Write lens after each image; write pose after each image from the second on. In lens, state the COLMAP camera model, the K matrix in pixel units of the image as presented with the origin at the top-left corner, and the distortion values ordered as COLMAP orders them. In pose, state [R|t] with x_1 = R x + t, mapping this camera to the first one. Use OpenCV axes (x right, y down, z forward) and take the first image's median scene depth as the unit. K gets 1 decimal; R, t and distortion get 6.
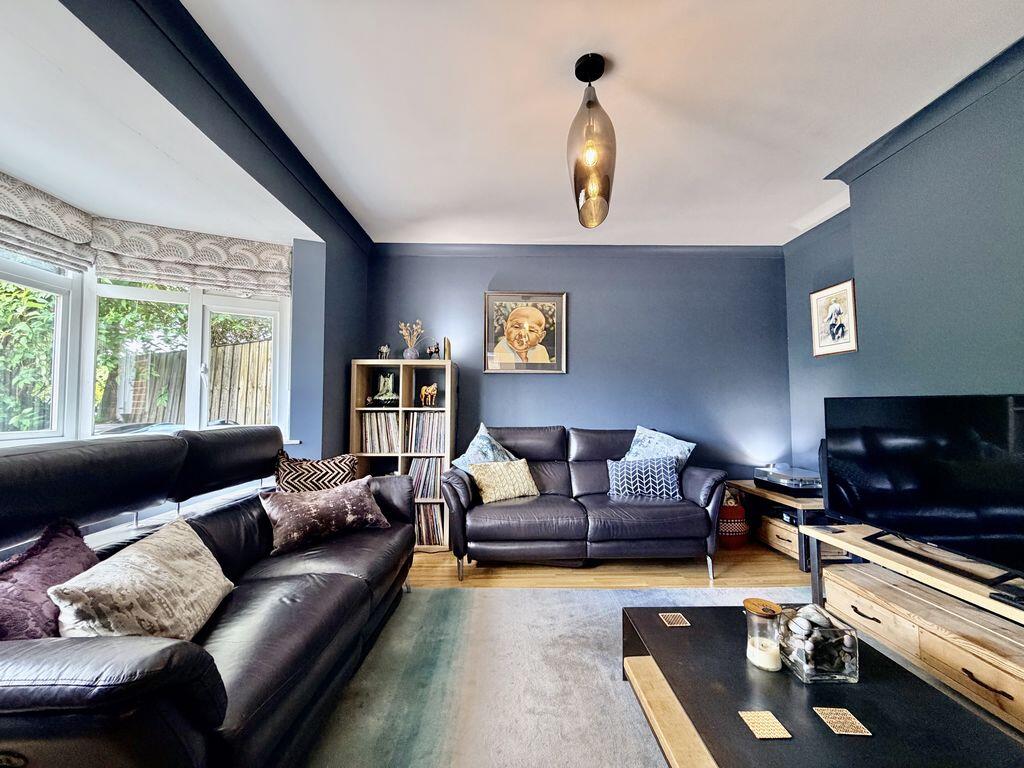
lens RADIAL K [[404.6, 0, 513.2], [0, 404.6, 384.9], [0, 0, 1]] dist [0.000104, 0.000129]
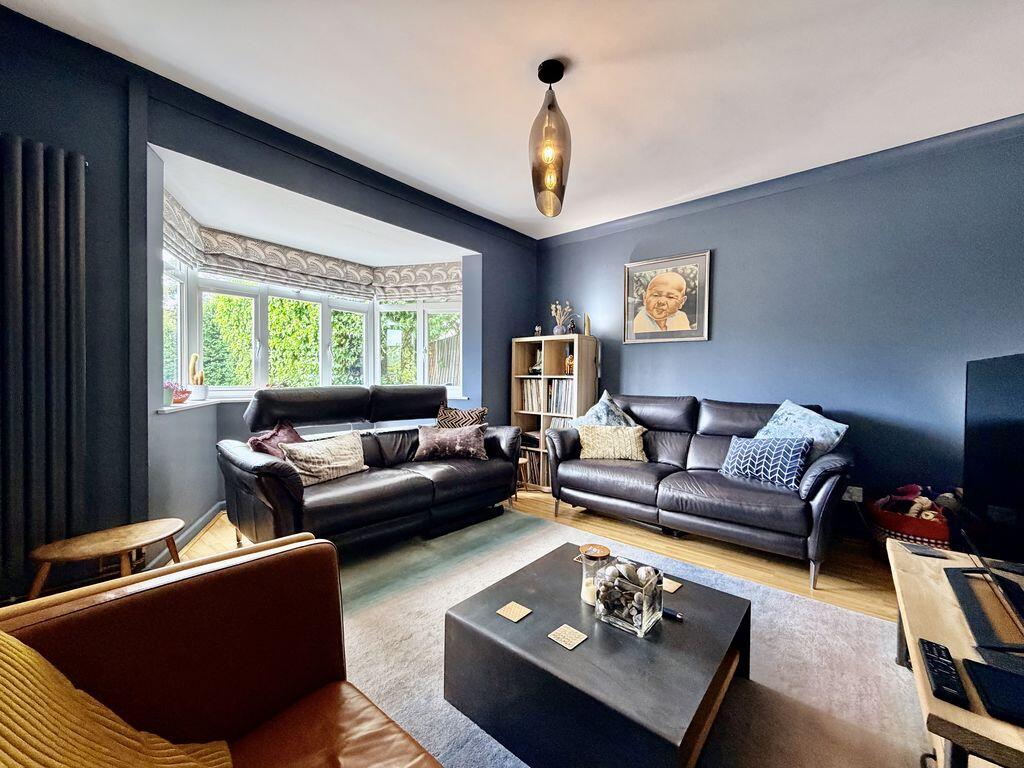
lens RADIAL K [[404.6, 0, 513.2], [0, 404.6, 384.9], [0, 0, 1]] dist [0.000104, 0.000129]
pose [[0.752199, 0.021901, -0.658572, 0.458660], [0.024626, 0.997815, 0.061310, 0.006711], [0.658476, -0.062335, 0.750016, 0.017971]]
